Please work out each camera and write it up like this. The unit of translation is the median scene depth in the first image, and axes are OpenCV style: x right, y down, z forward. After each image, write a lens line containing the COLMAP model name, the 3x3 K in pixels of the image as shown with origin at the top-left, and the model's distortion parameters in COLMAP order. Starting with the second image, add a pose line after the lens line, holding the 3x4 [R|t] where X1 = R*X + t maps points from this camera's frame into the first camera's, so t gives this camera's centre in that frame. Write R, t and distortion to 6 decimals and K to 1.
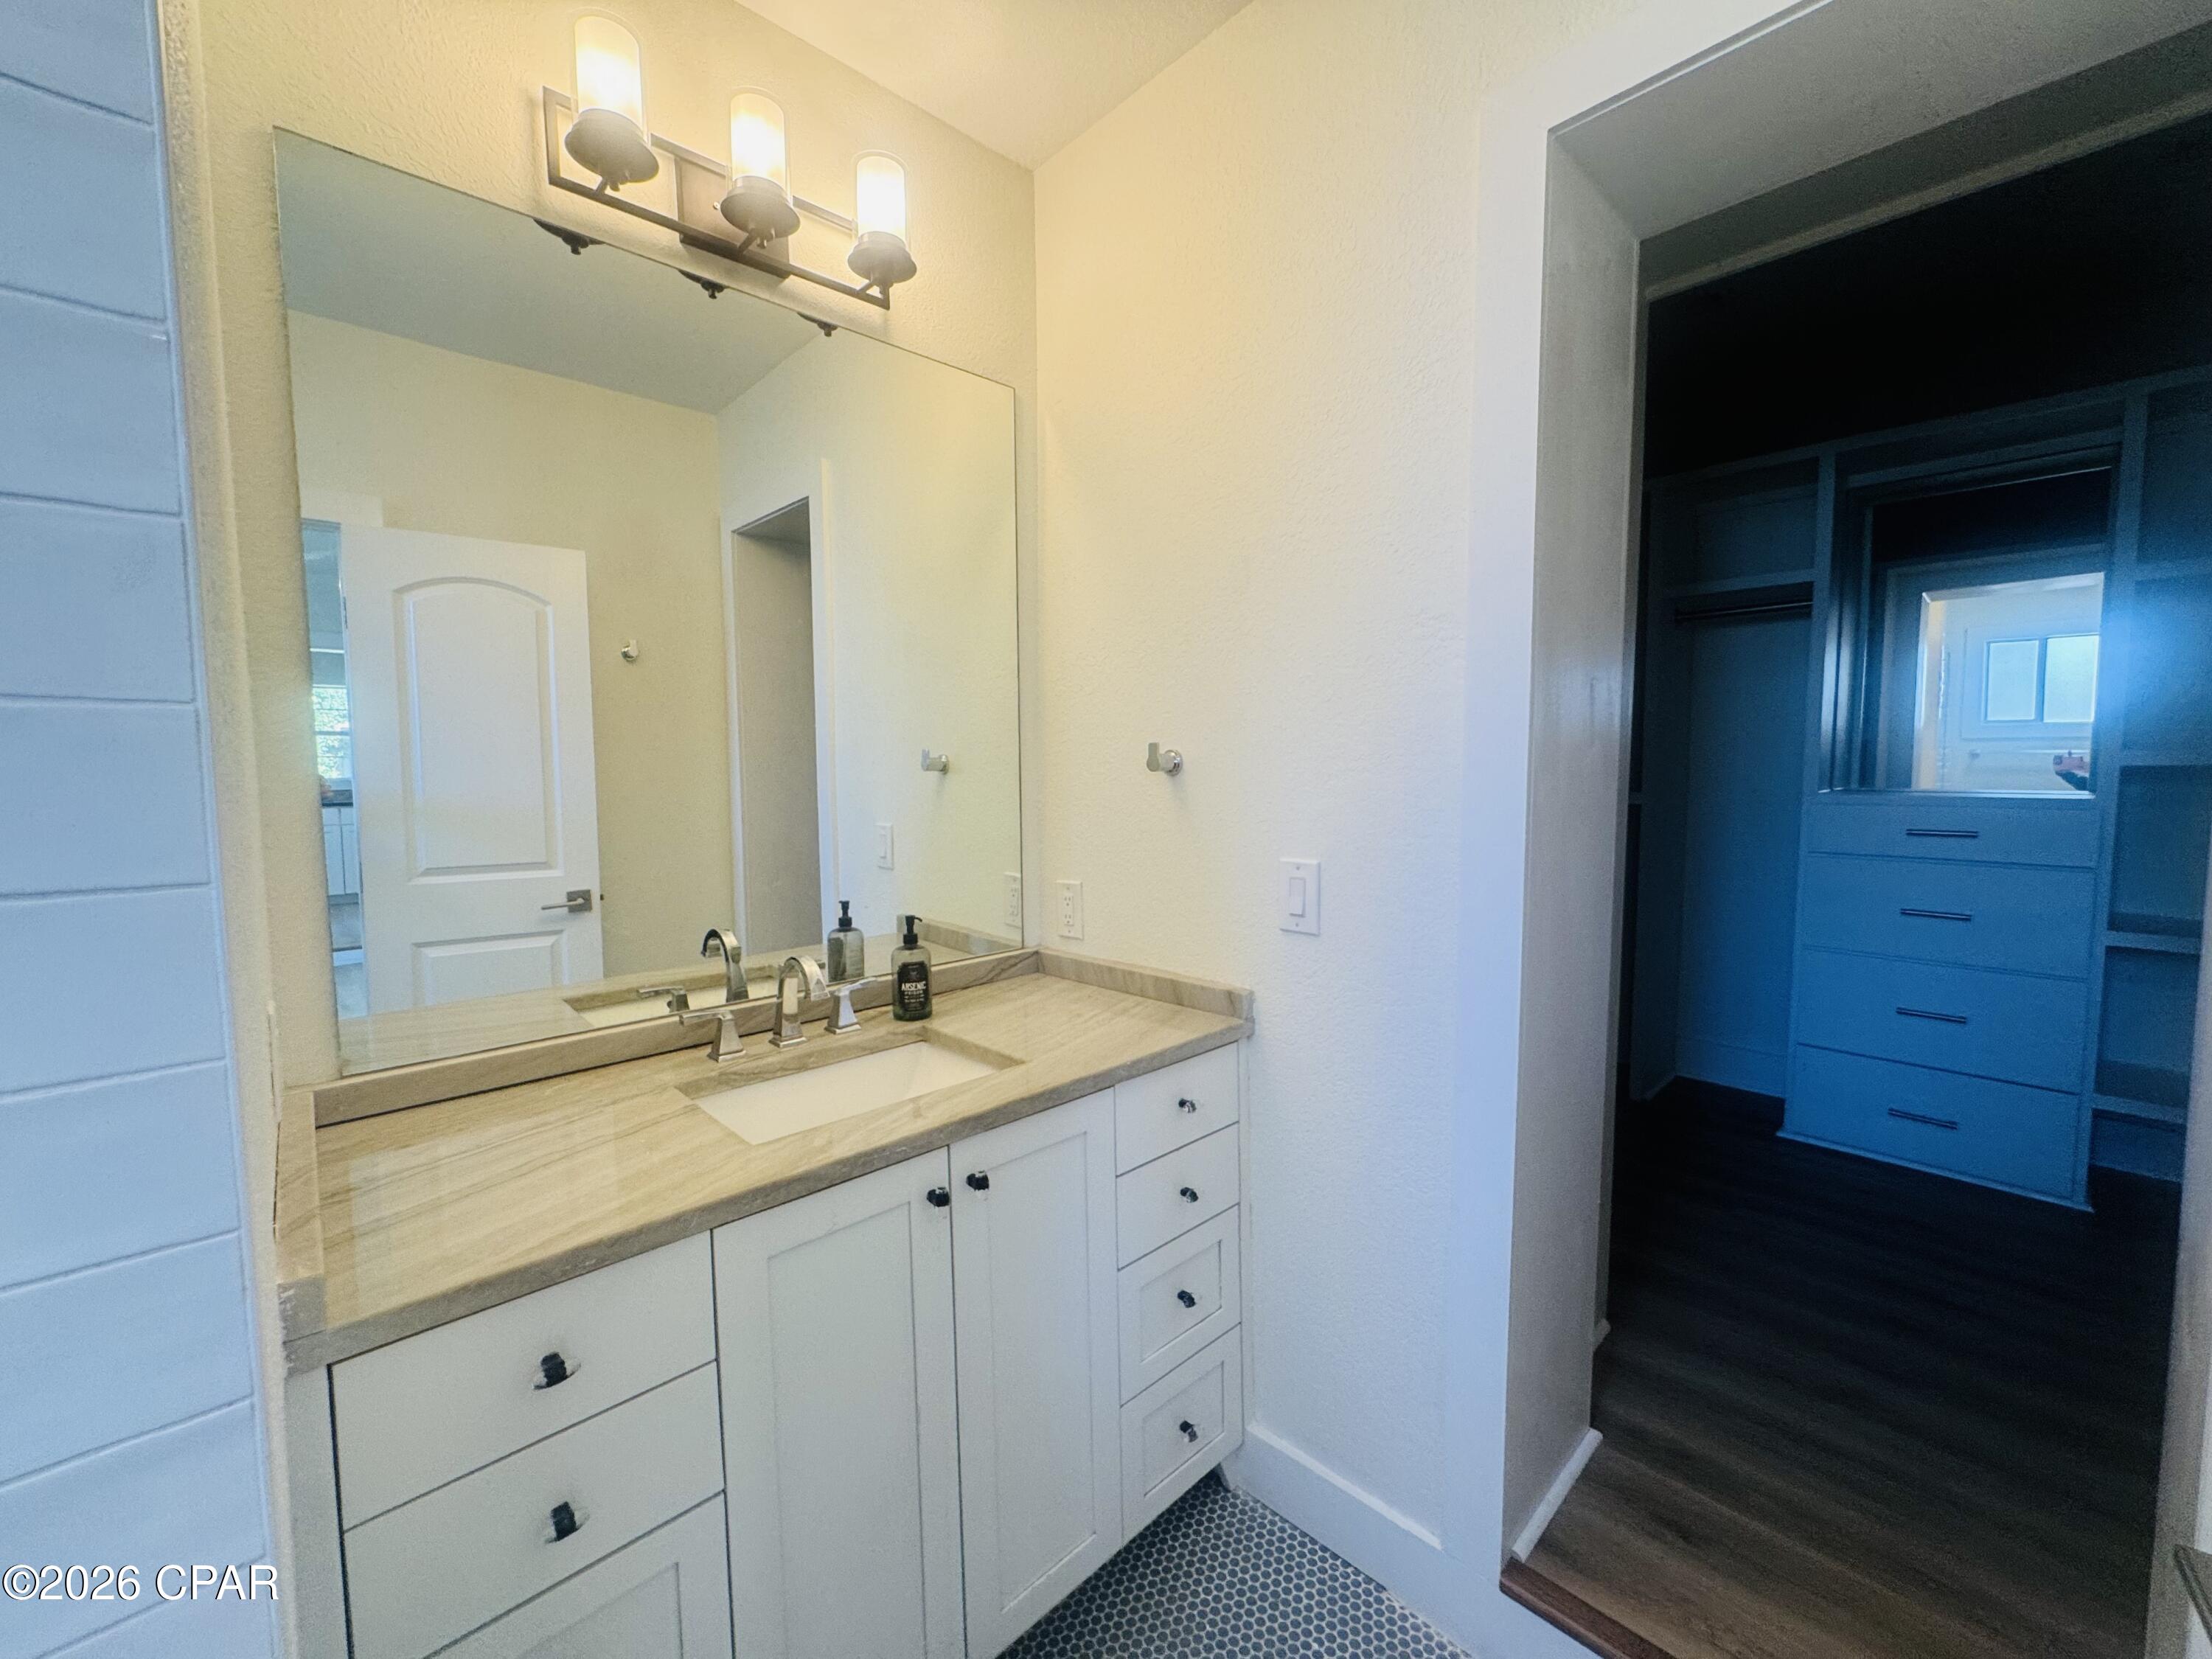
lens RADIAL K [[886.6, 0, 1108.3], [0, 886.6, 824.8], [0, 0, 1]] dist [-0.001313, 0.000408]
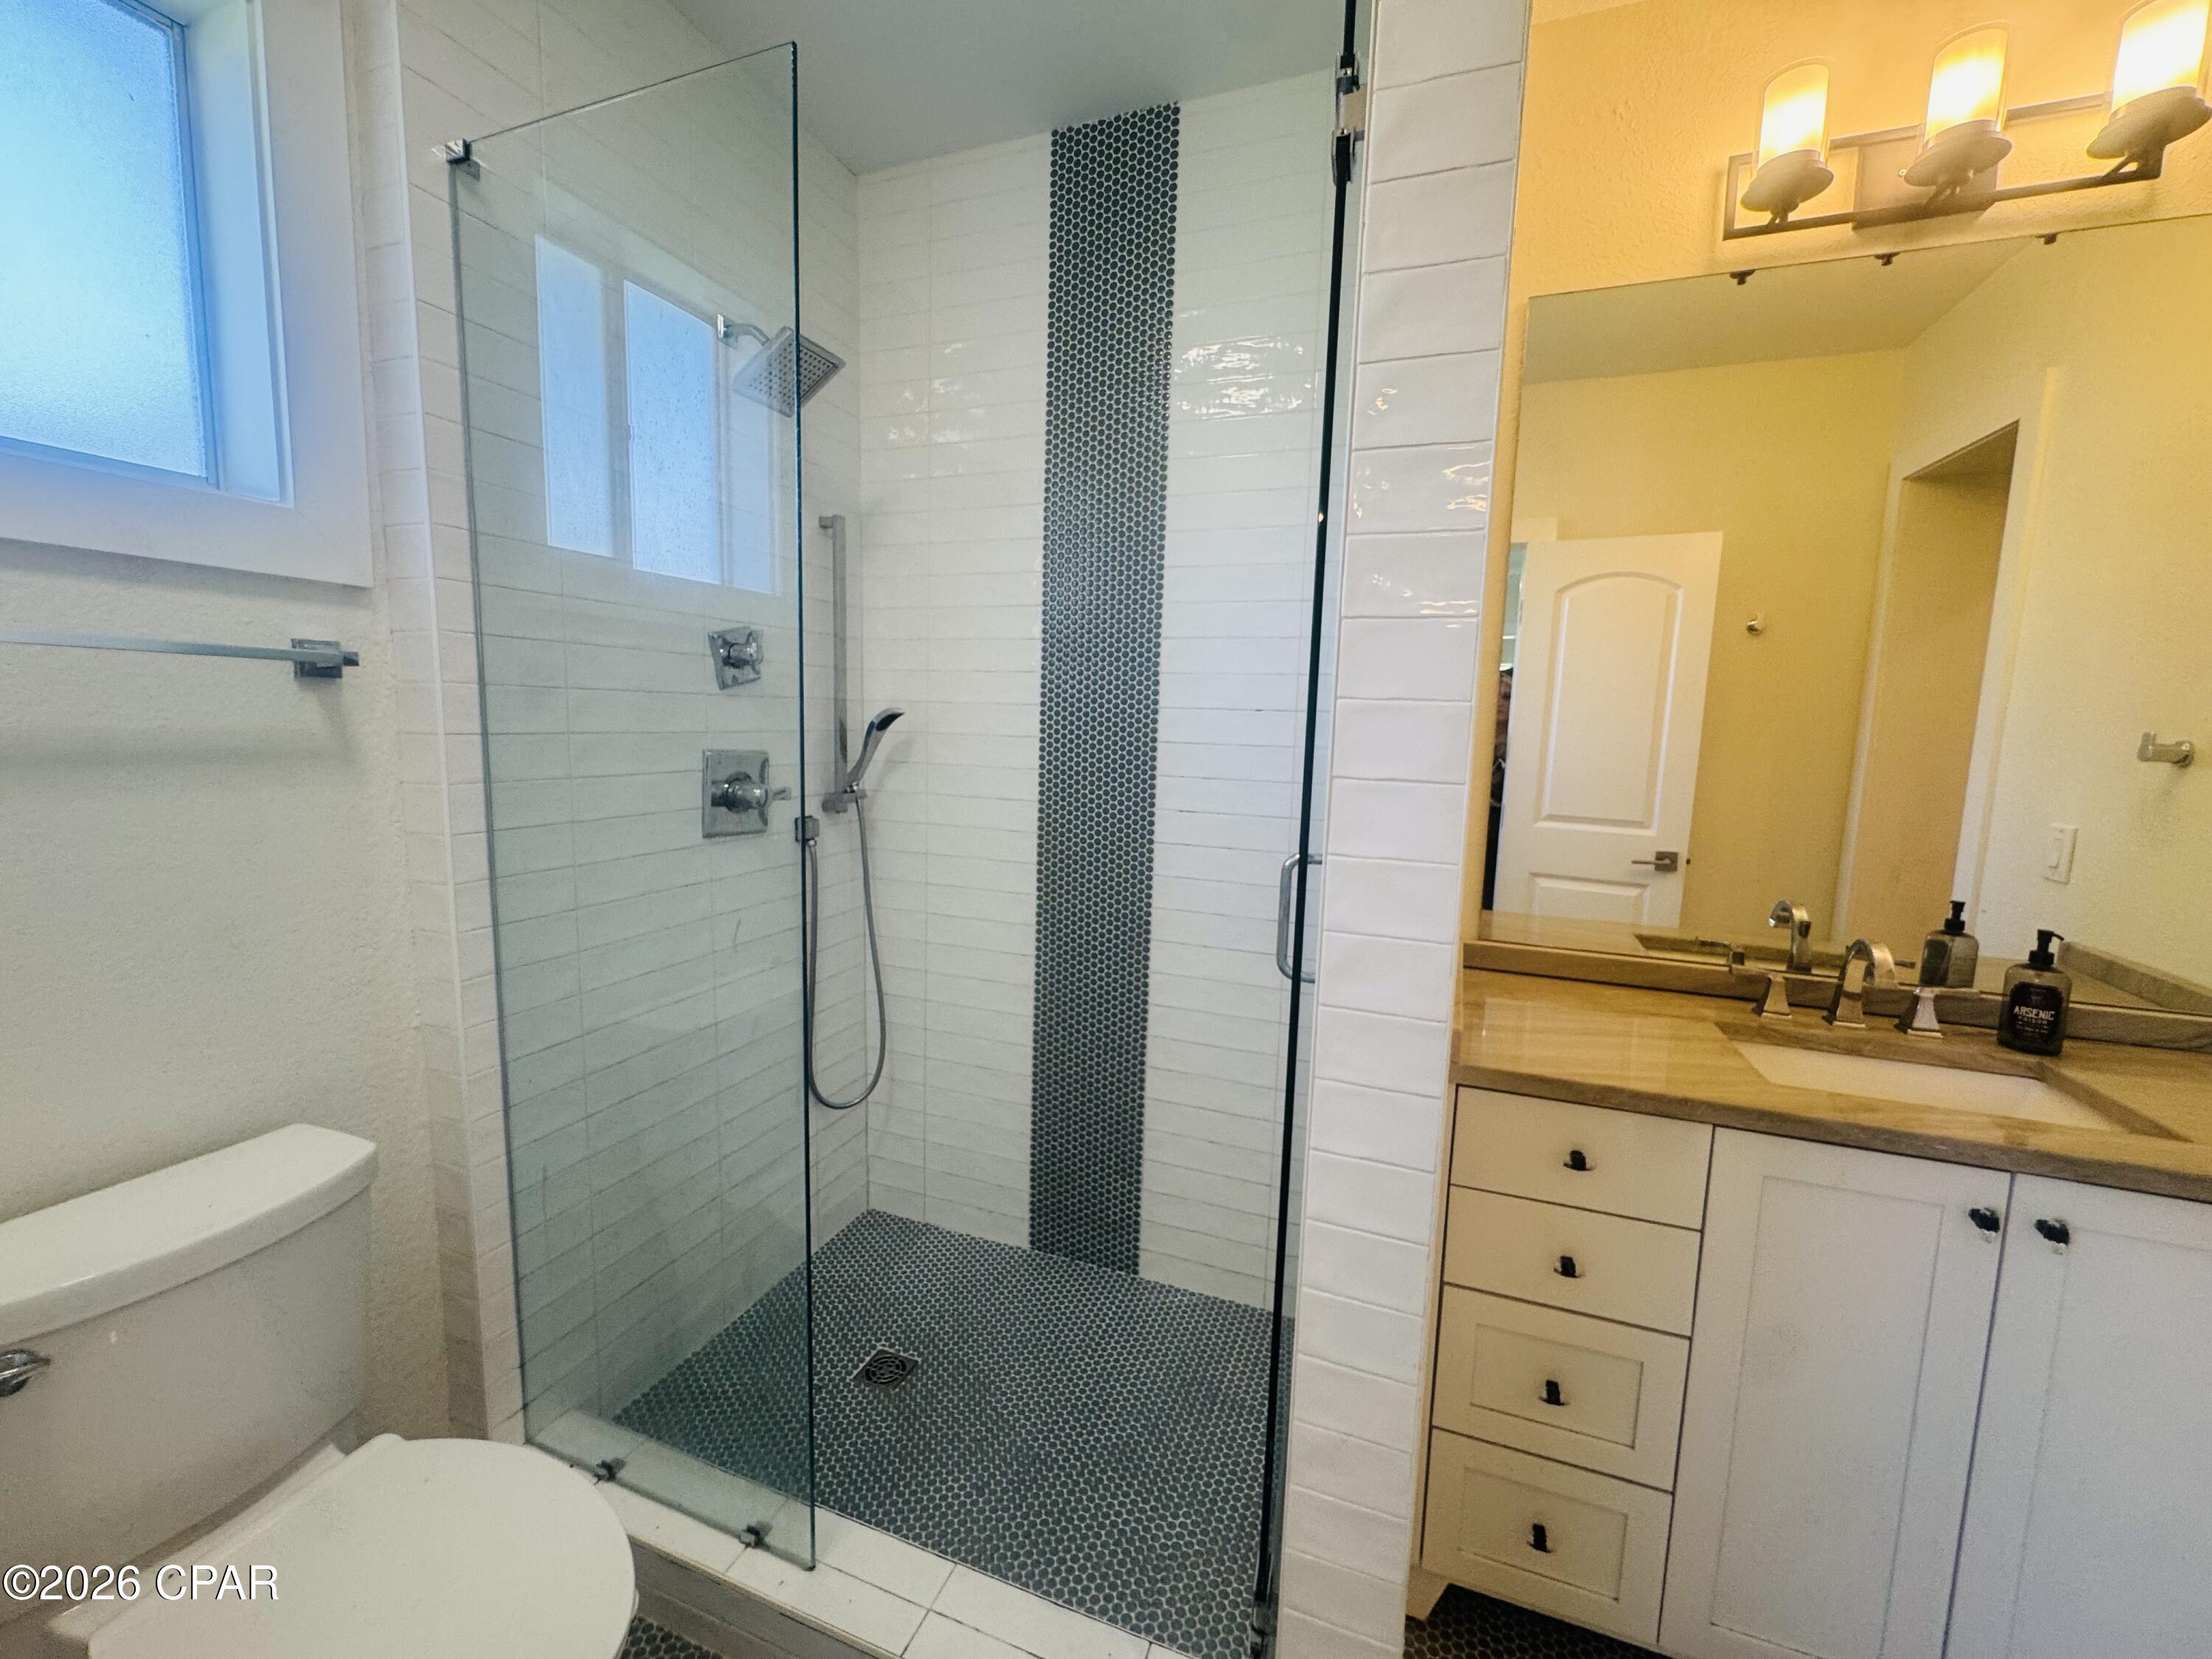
lens RADIAL K [[886.6, 0, 1108.3], [0, 886.6, 824.8], [0, 0, 1]] dist [-0.001313, 0.000408]
pose [[0.432763, 0.124649, -0.892849, 0.135665], [-0.094120, 0.991230, 0.092764, 0.009217], [0.896581, 0.043890, 0.440699, -0.179772]]
